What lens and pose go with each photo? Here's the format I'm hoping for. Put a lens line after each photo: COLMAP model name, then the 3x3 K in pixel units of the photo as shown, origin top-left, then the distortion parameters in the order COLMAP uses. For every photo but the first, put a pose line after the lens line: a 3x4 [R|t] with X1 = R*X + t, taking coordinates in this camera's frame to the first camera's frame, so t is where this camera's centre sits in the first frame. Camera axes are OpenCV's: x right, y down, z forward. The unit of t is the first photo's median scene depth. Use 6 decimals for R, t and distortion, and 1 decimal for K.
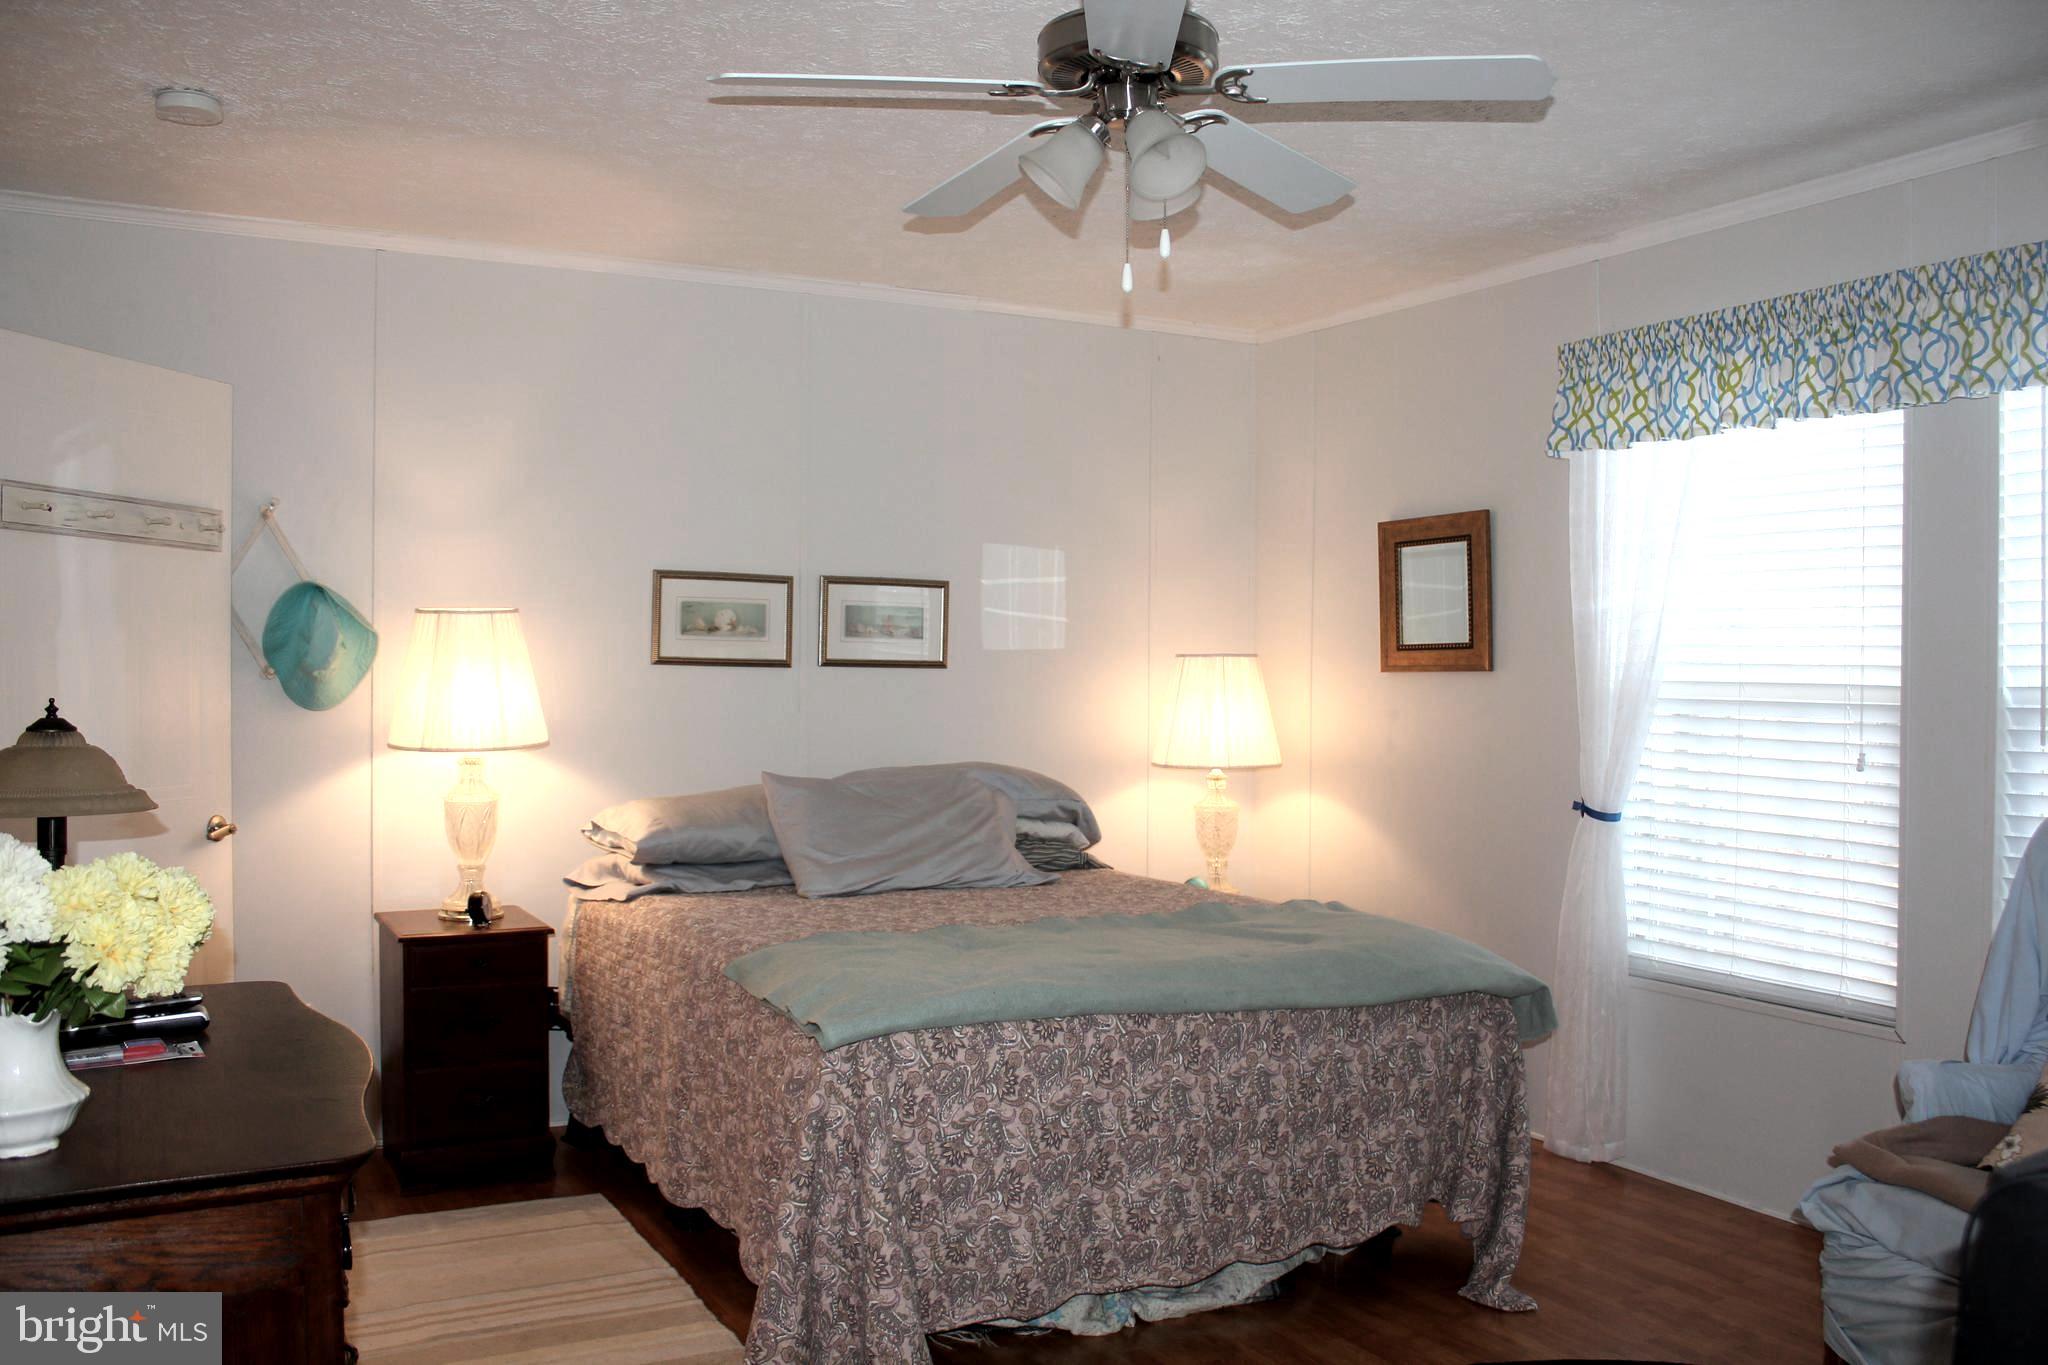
lens RADIAL K [[1700.7, 0, 1024.0], [0, 1700.7, 682.5], [0, 0, 1]] dist [-0.166430, 0.152715]
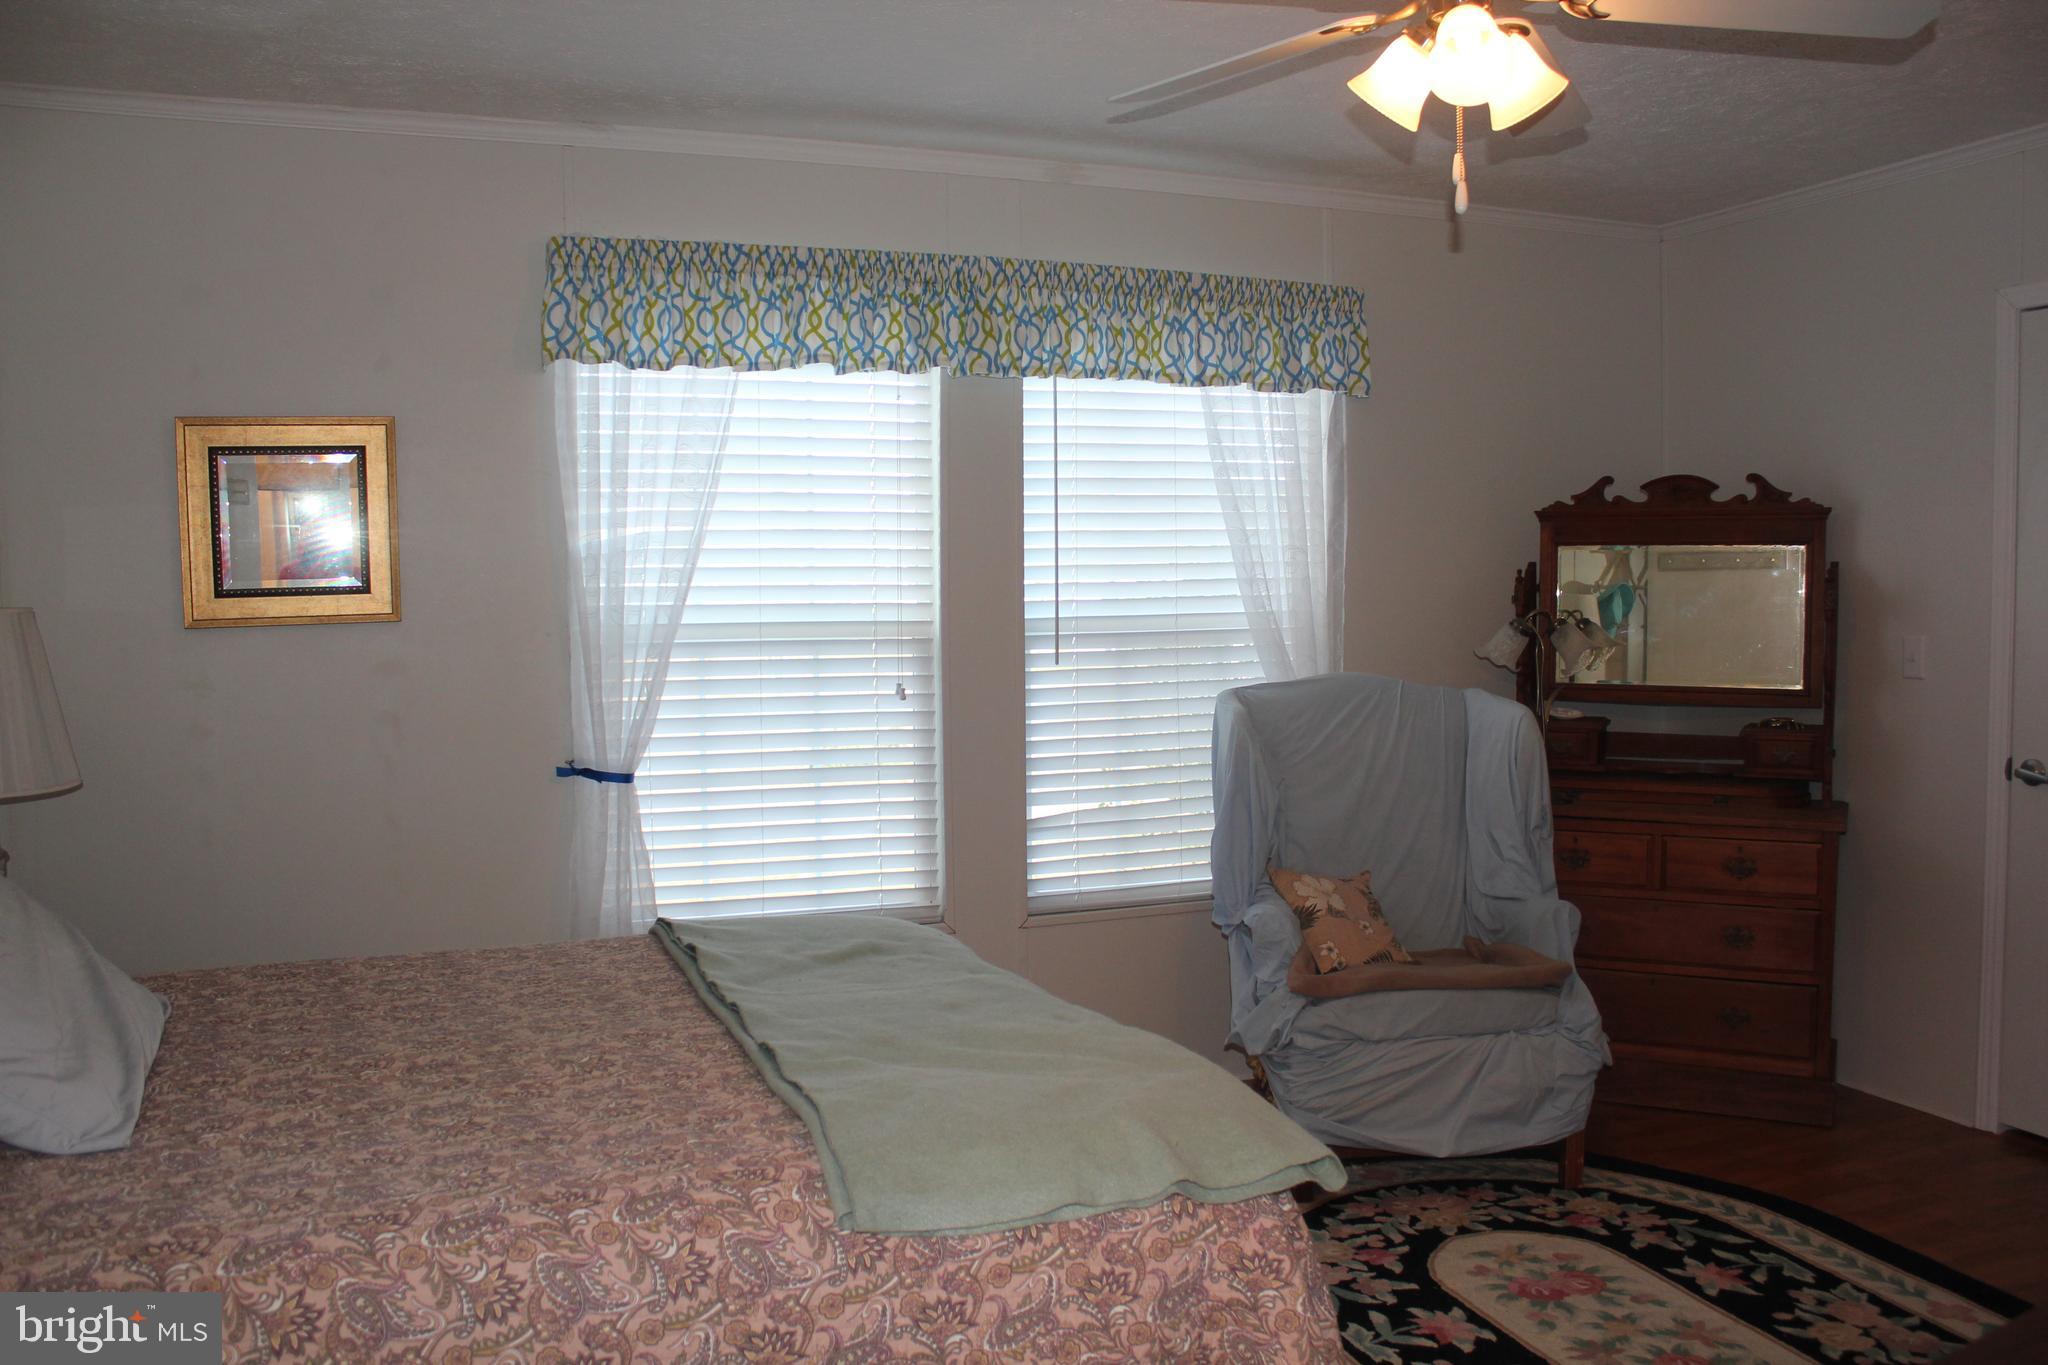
lens RADIAL K [[1700.7, 0, 1024.0], [0, 1700.7, 682.5], [0, 0, 1]] dist [-0.166430, 0.152715]
pose [[0.109848, -0.032463, 0.993418, -0.598962], [0.035689, 0.998951, 0.028697, 0.012168], [-0.993307, 0.032302, 0.110891, 0.793731]]
